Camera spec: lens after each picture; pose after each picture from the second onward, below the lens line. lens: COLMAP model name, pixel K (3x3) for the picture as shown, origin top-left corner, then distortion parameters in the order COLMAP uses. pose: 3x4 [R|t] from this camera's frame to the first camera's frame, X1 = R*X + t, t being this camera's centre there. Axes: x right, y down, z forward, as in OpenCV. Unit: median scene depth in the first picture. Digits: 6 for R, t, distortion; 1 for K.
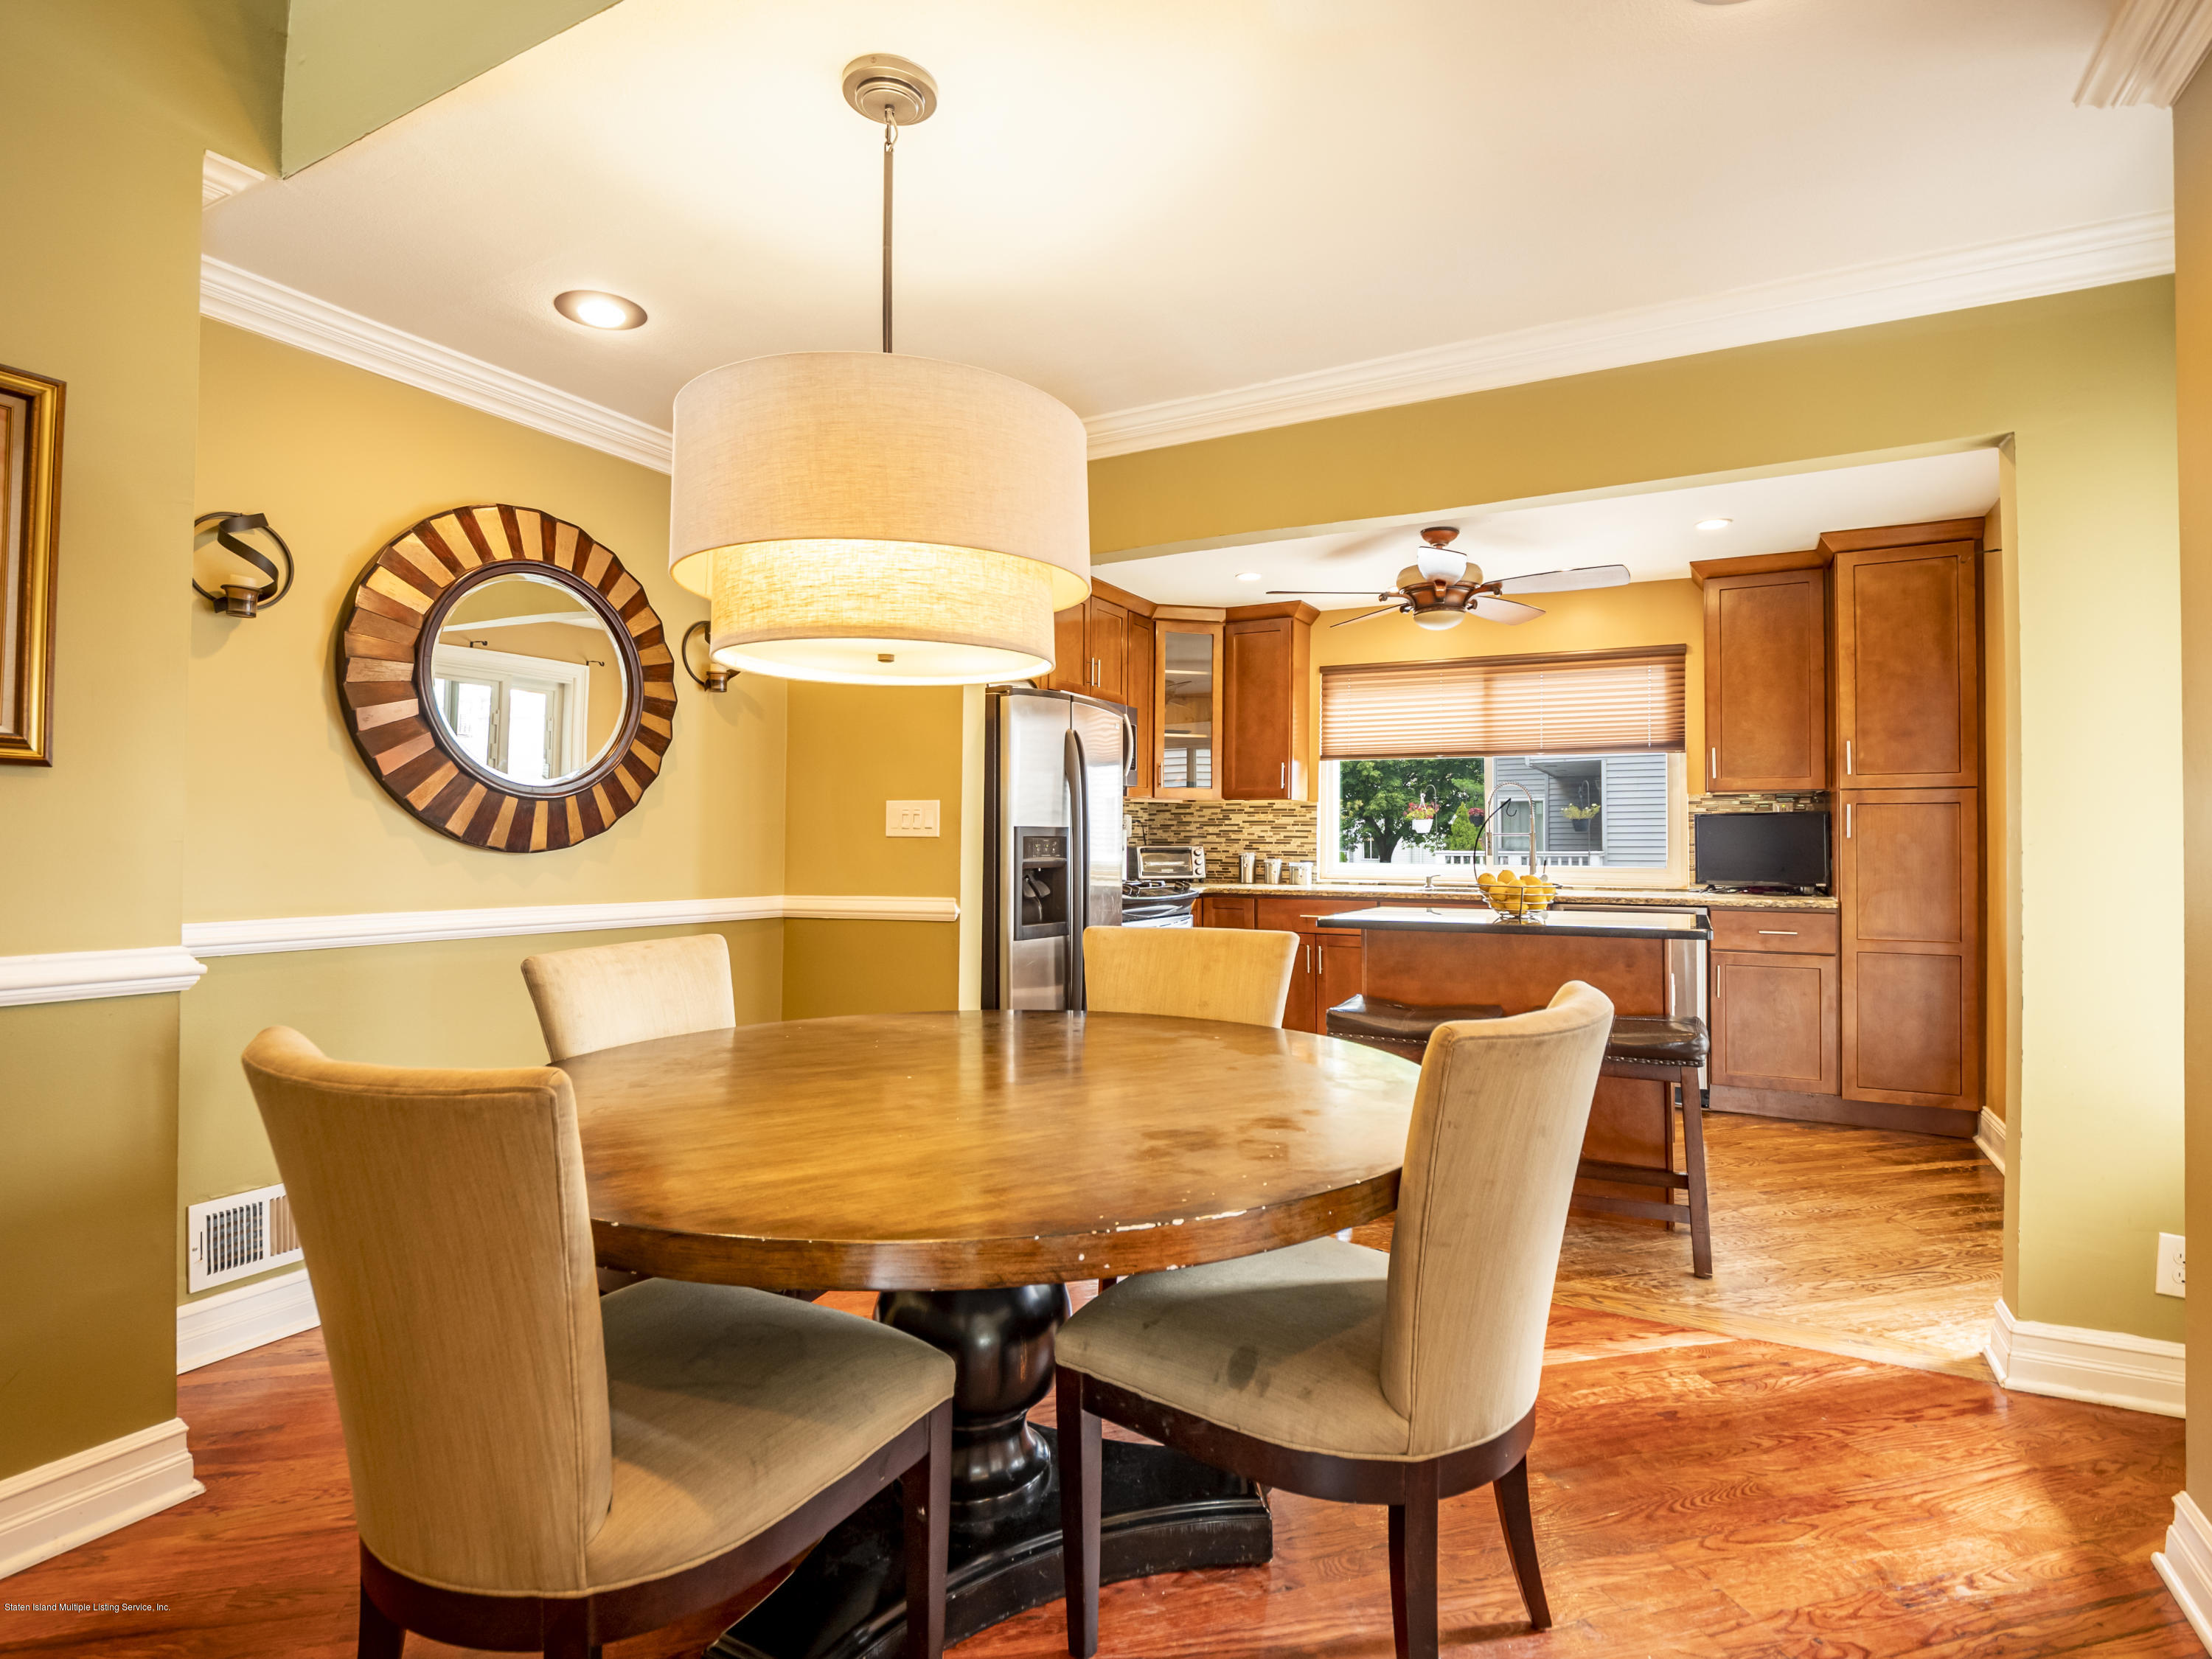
lens RADIAL K [[1127.6, 0, 1115.7], [0, 1127.6, 824.1], [0, 0, 1]] dist [-0.016218, 0.000131]
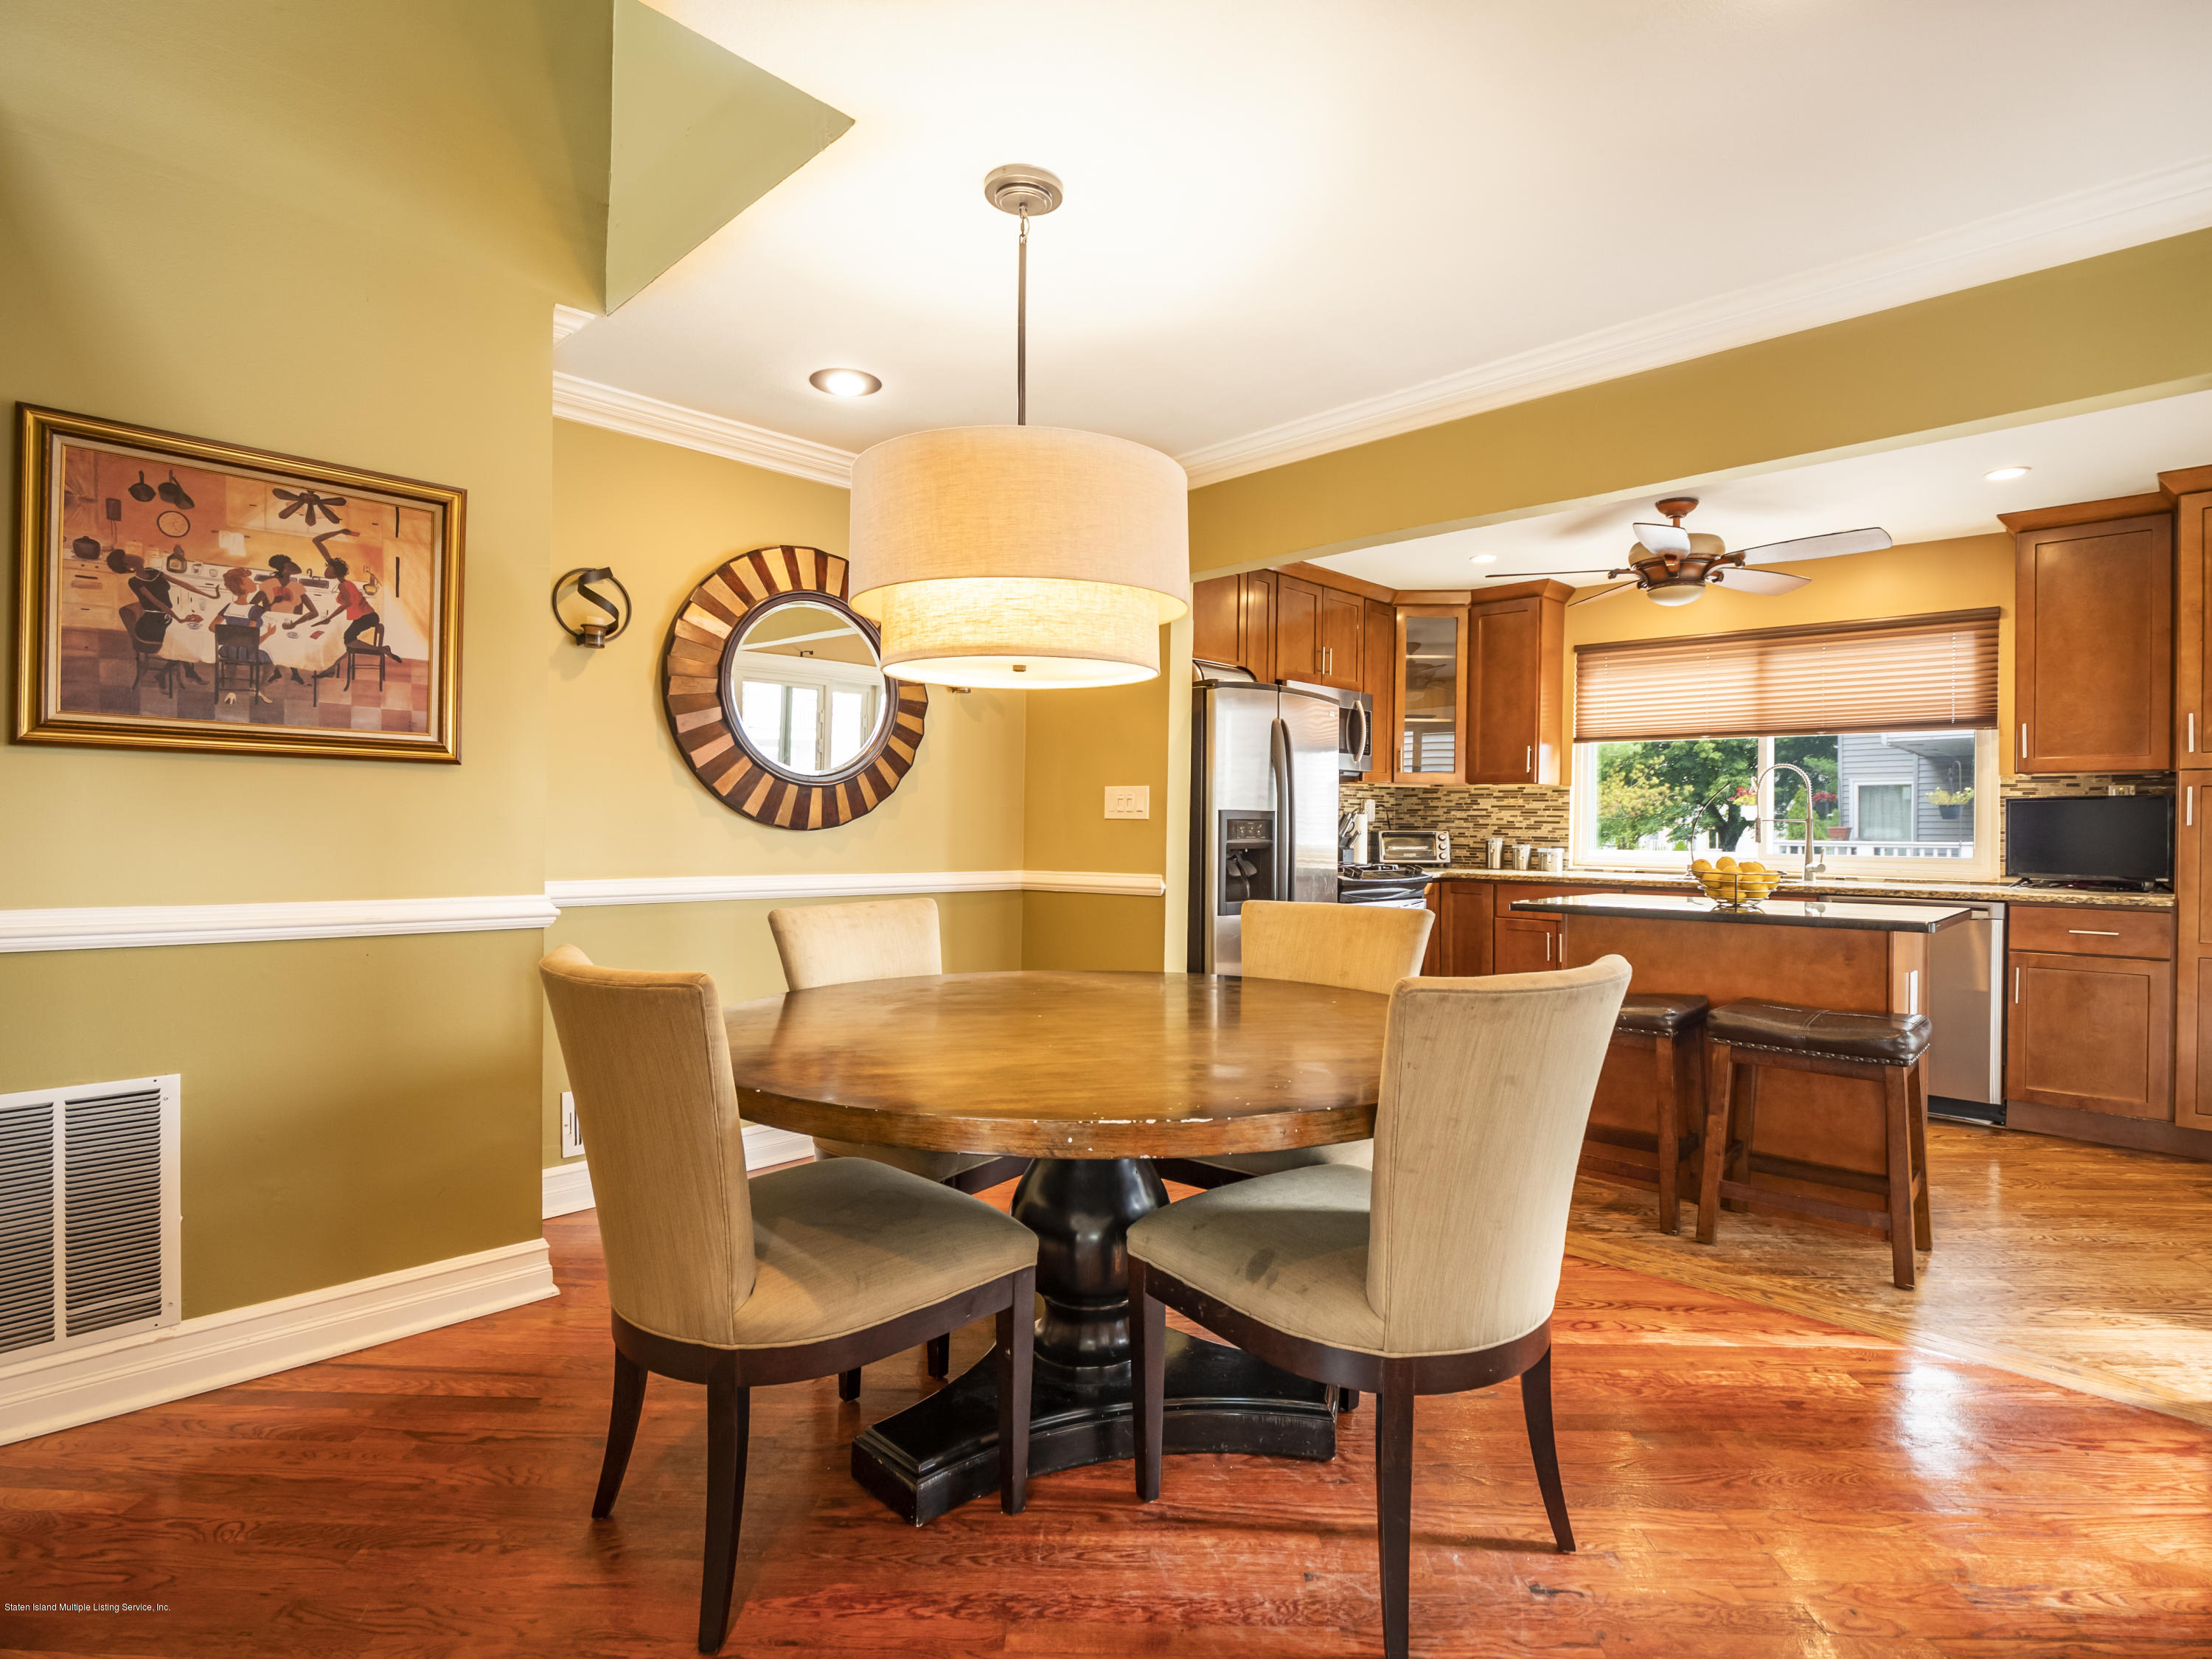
lens RADIAL K [[1121.0, 0, 1106.0], [0, 1121.0, 829.5], [0, 0, 1]] dist [-0.012748, -0.001430]
pose [[0.959643, 0.006632, -0.281141, 0.122239], [-0.001712, 0.999841, 0.017740, 0.002131], [0.281214, -0.016543, 0.959502, -0.070877]]
